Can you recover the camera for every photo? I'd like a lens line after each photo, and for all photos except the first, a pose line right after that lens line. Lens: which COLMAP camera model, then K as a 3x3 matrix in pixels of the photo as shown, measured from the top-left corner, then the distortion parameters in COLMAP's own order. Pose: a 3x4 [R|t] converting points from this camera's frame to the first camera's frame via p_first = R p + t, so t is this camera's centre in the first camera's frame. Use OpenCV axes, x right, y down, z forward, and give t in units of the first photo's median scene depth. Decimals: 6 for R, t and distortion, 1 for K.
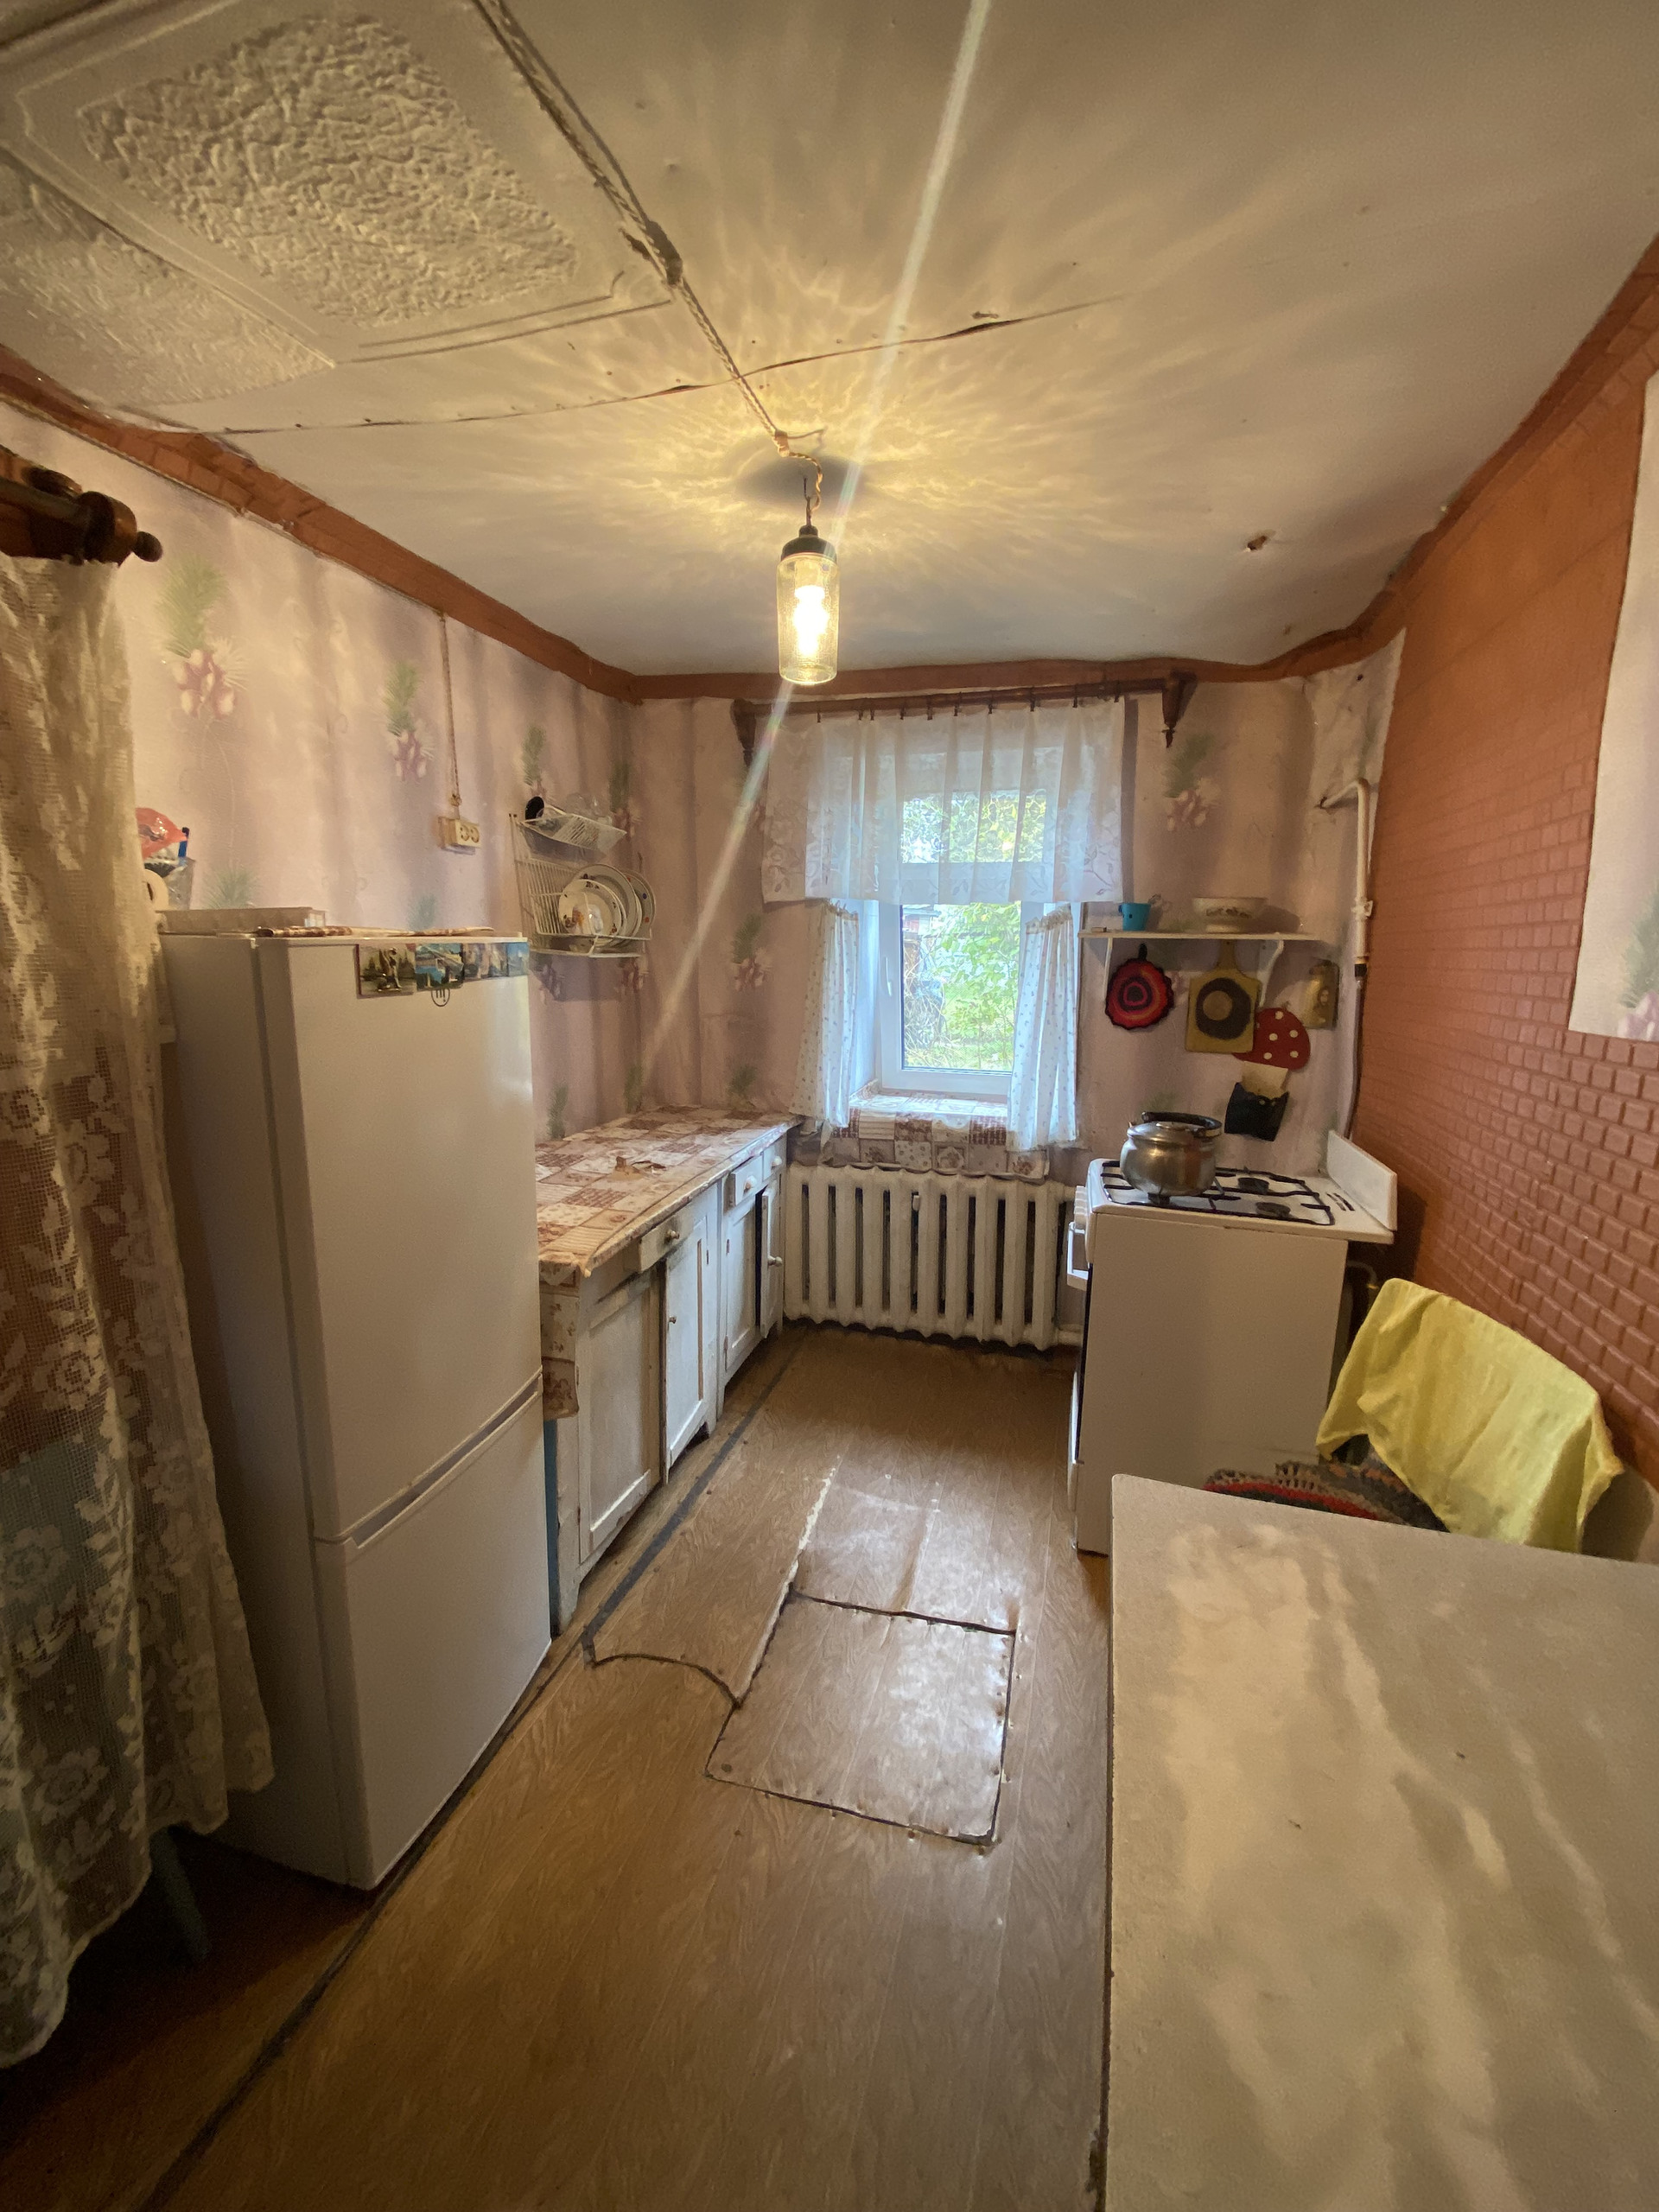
lens RADIAL K [[895.0, 0, 823.8], [0, 895.0, 1093.5], [0, 0, 1]] dist [0.008320, -0.014985]
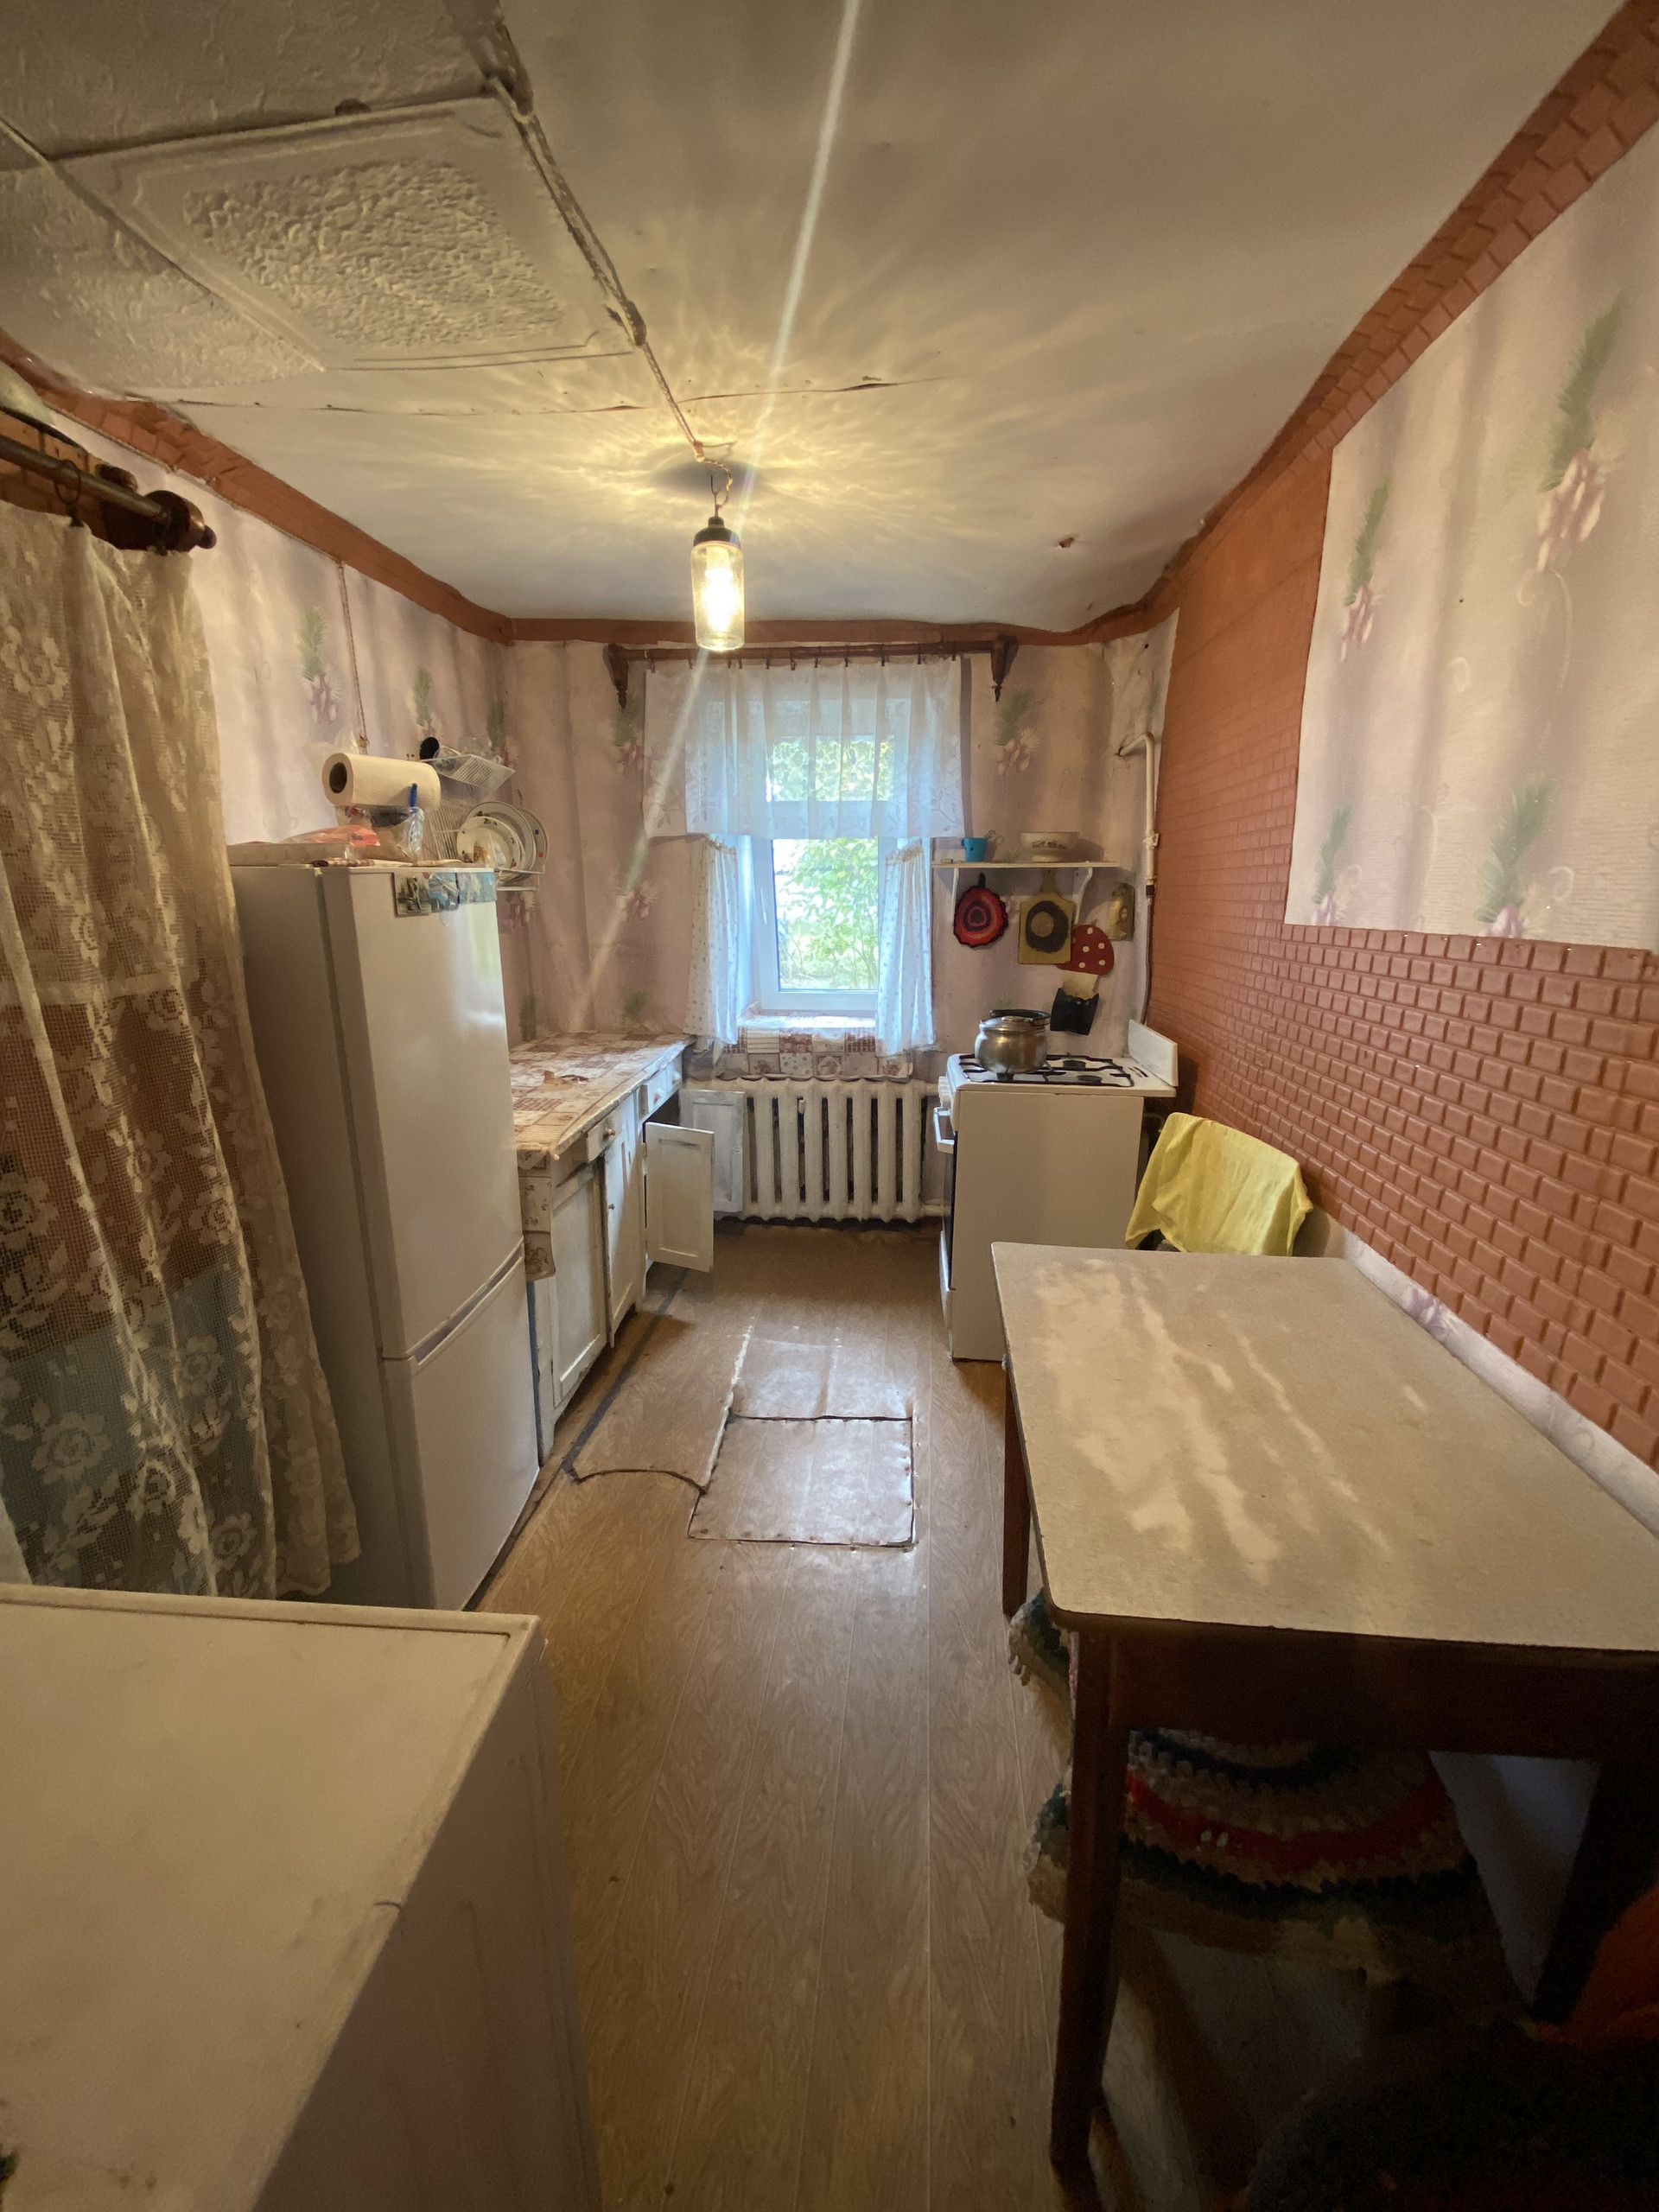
lens RADIAL K [[895.0, 0, 827.7], [0, 895.0, 1092.9], [0, 0, 1]] dist [0.008320, -0.014985]
pose [[0.981985, -0.058811, 0.179576, -0.133553], [0.047081, 0.996512, 0.068901, 0.059007], [-0.183002, -0.059205, 0.981328, -0.251972]]
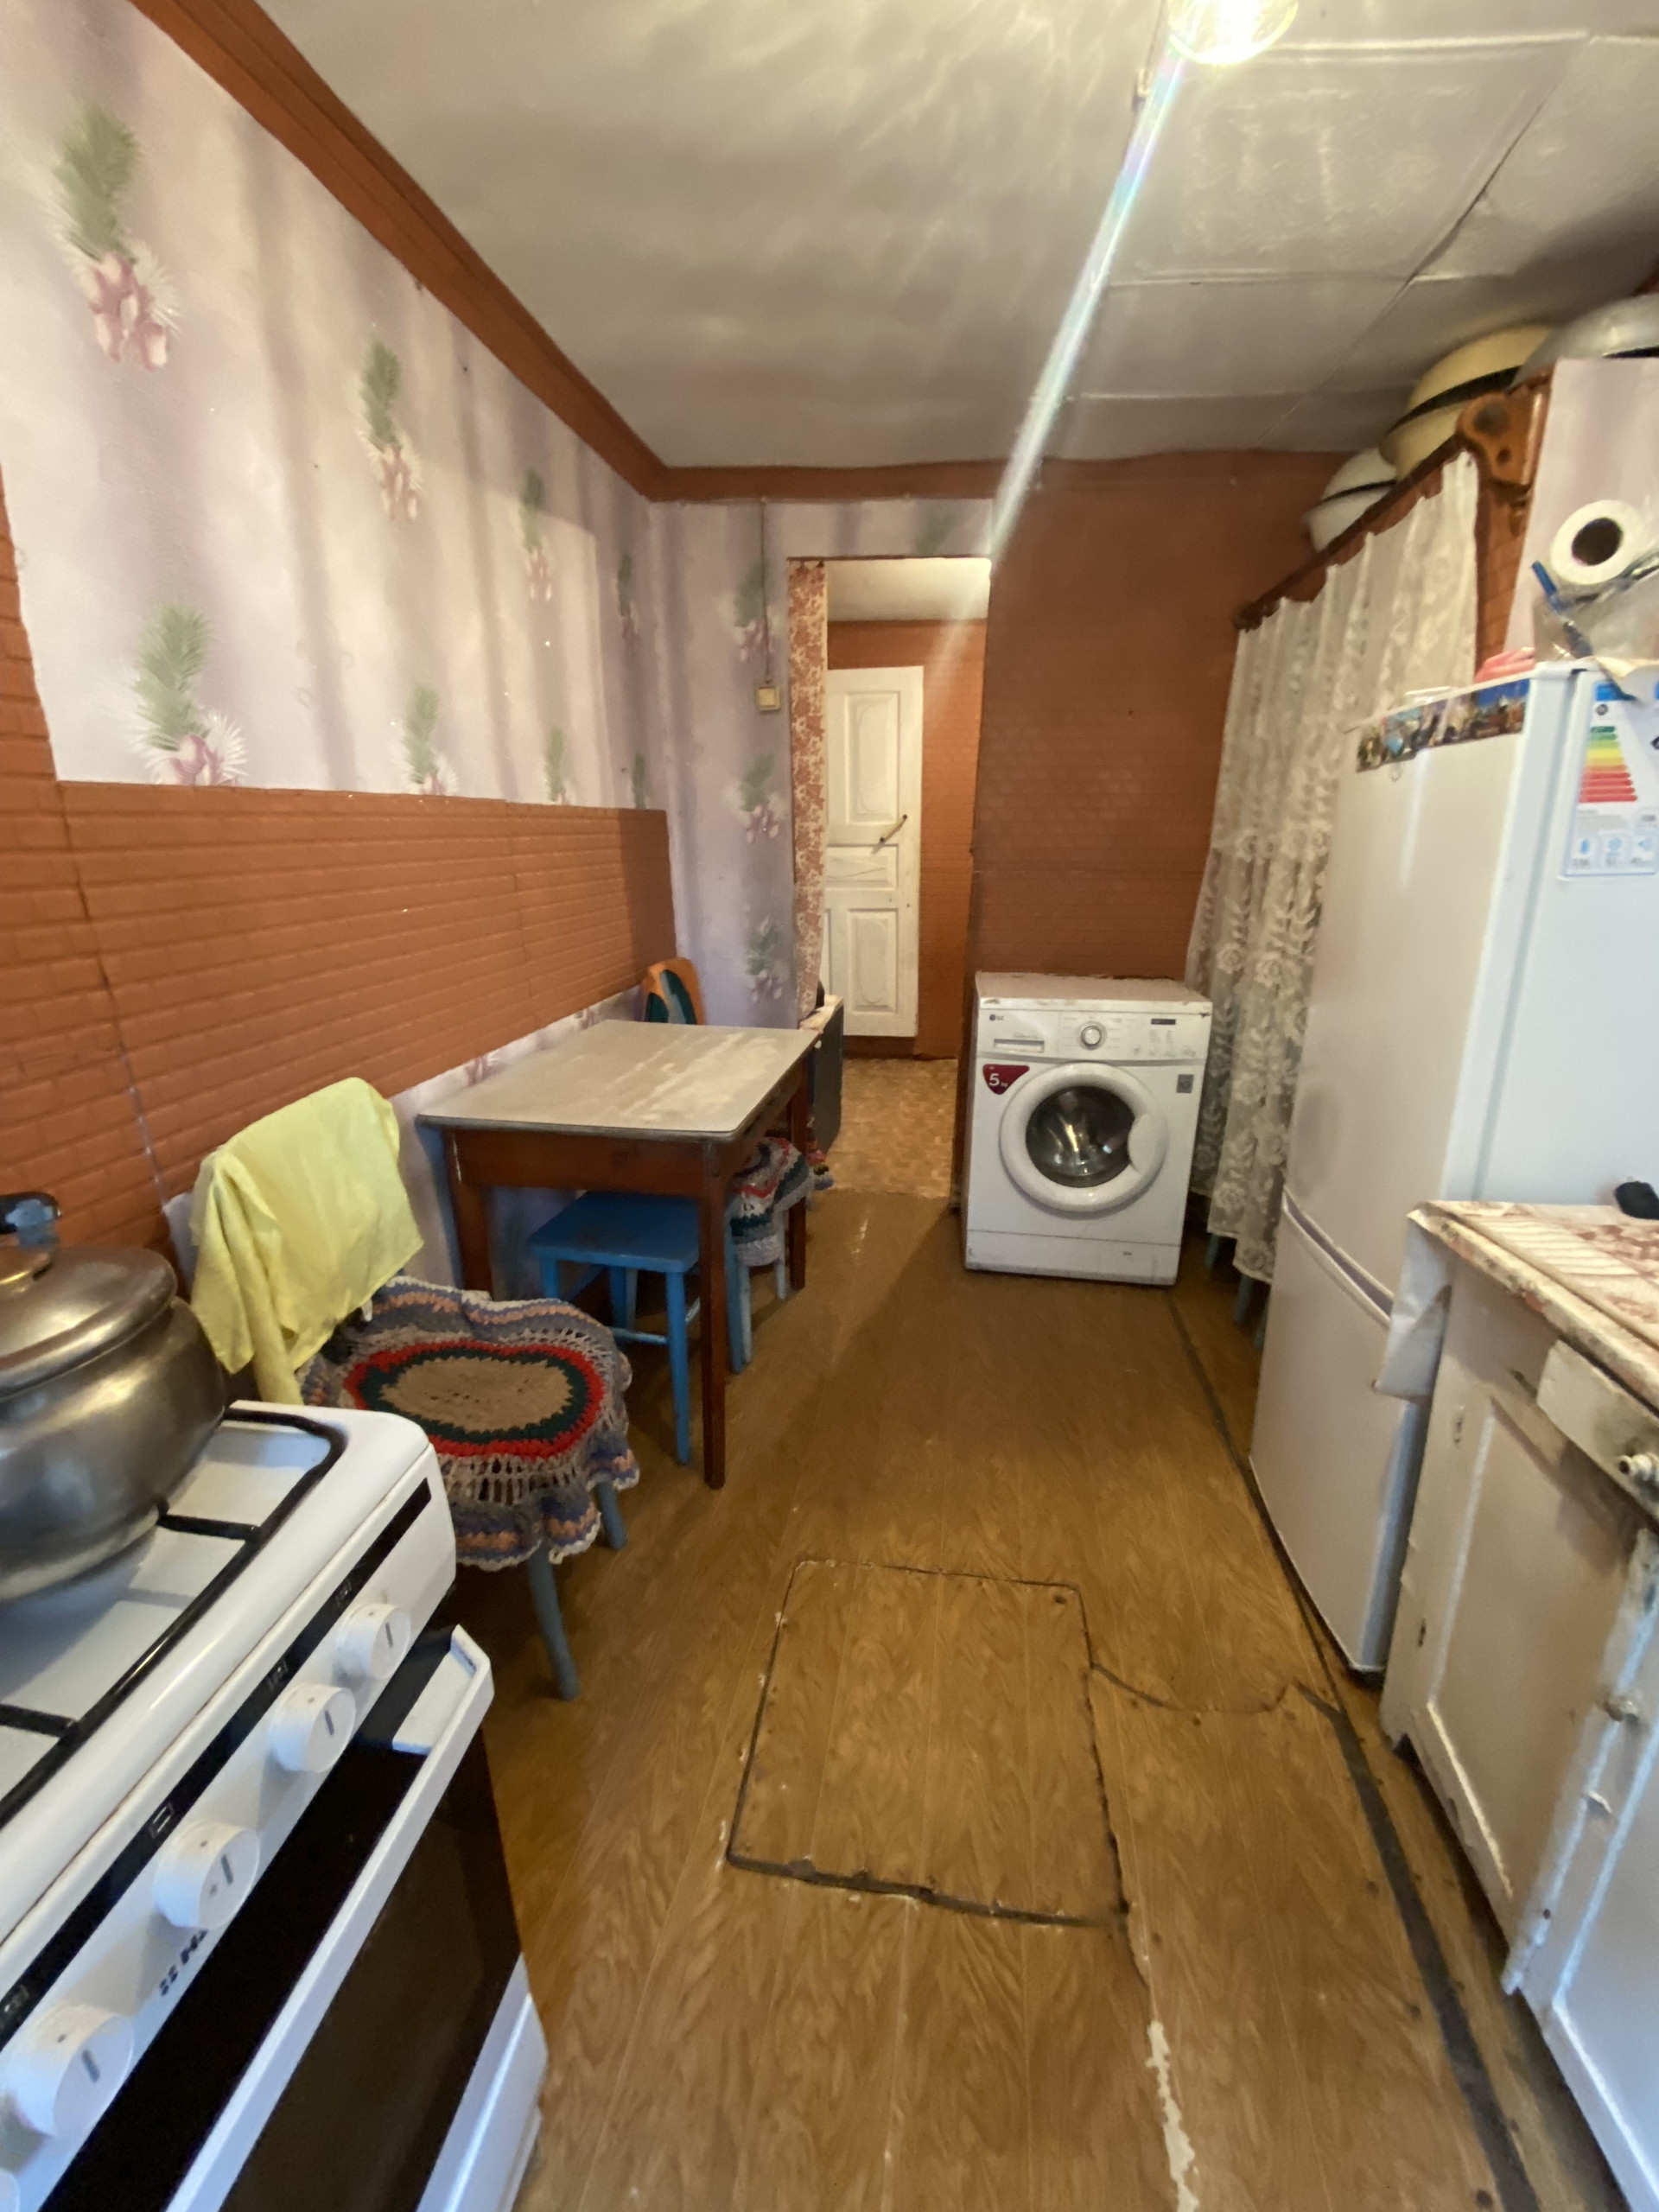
lens RADIAL K [[895.0, 0, 830.7], [0, 895.0, 1112.5], [0, 0, 1]] dist [0.008320, -0.014985]
pose [[-0.990648, 0.026203, -0.133900, 0.272472], [-0.036473, 0.894813, 0.444949, -0.160259], [0.131475, 0.445672, -0.885489, 1.684542]]
